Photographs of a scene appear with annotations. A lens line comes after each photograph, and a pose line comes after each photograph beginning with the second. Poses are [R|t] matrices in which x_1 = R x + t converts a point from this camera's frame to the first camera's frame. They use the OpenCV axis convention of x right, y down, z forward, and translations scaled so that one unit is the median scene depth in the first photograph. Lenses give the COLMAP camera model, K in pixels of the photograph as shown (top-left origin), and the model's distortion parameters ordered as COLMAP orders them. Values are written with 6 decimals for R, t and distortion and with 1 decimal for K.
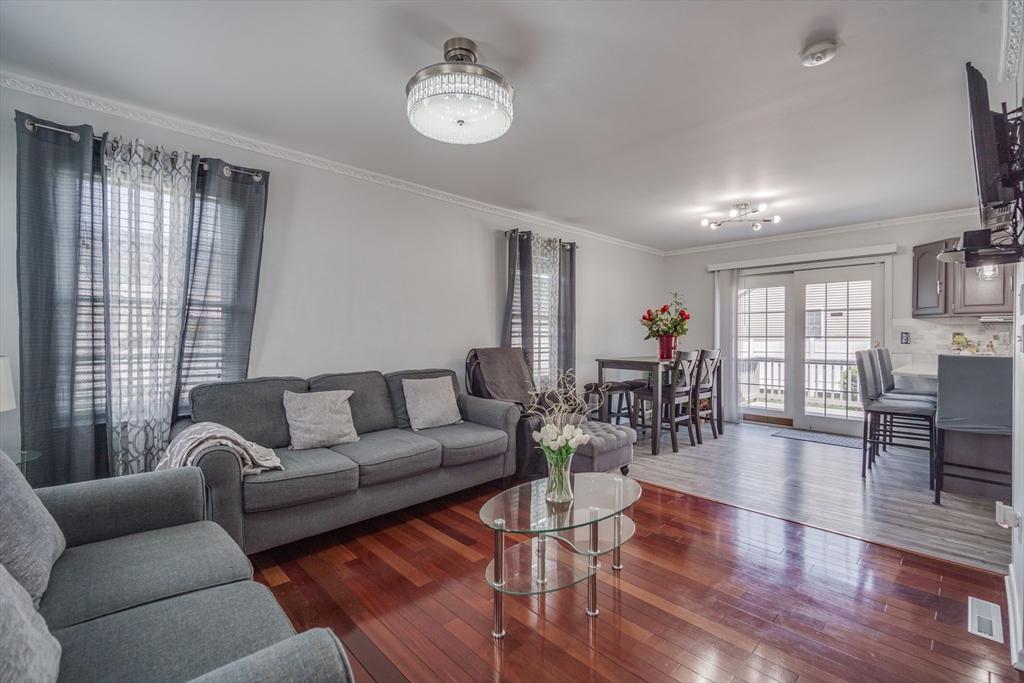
lens RADIAL K [[448.1, 0, 512.0], [0, 448.1, 341.5], [0, 0, 1]] dist [0.035151, -0.000198]
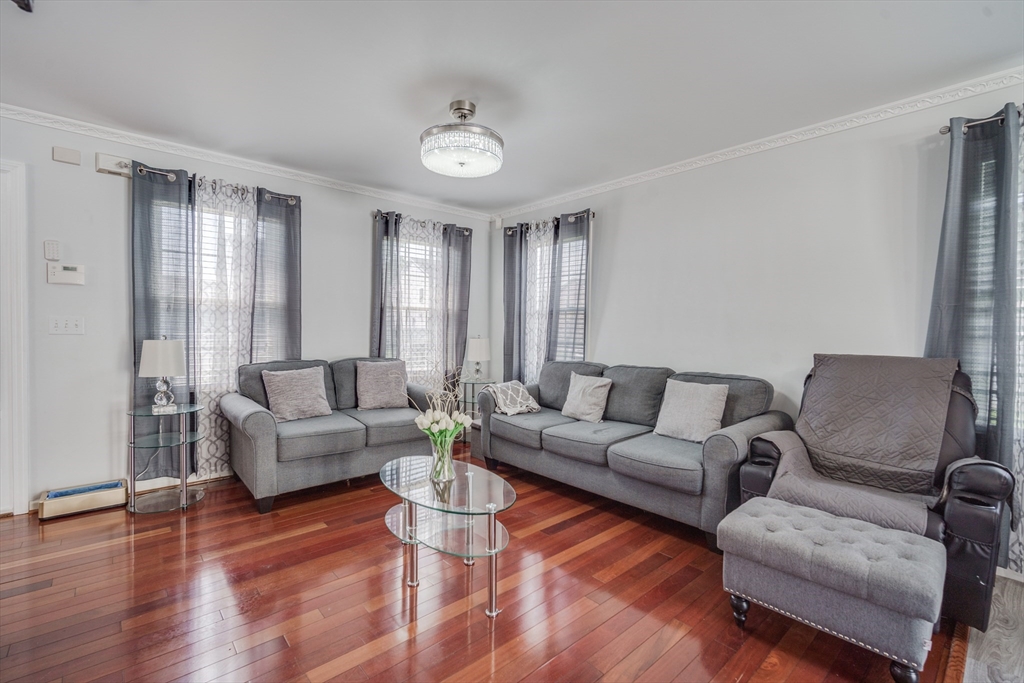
lens RADIAL K [[457.2, 0, 515.9], [0, 457.2, 338.3], [0, 0, 1]] dist [-0.000056, -0.000167]
pose [[-0.029011, 0.030611, -0.999110, 0.855608], [-0.017059, 0.999370, 0.031114, -0.028603], [0.999434, 0.017946, -0.028471, 0.856713]]
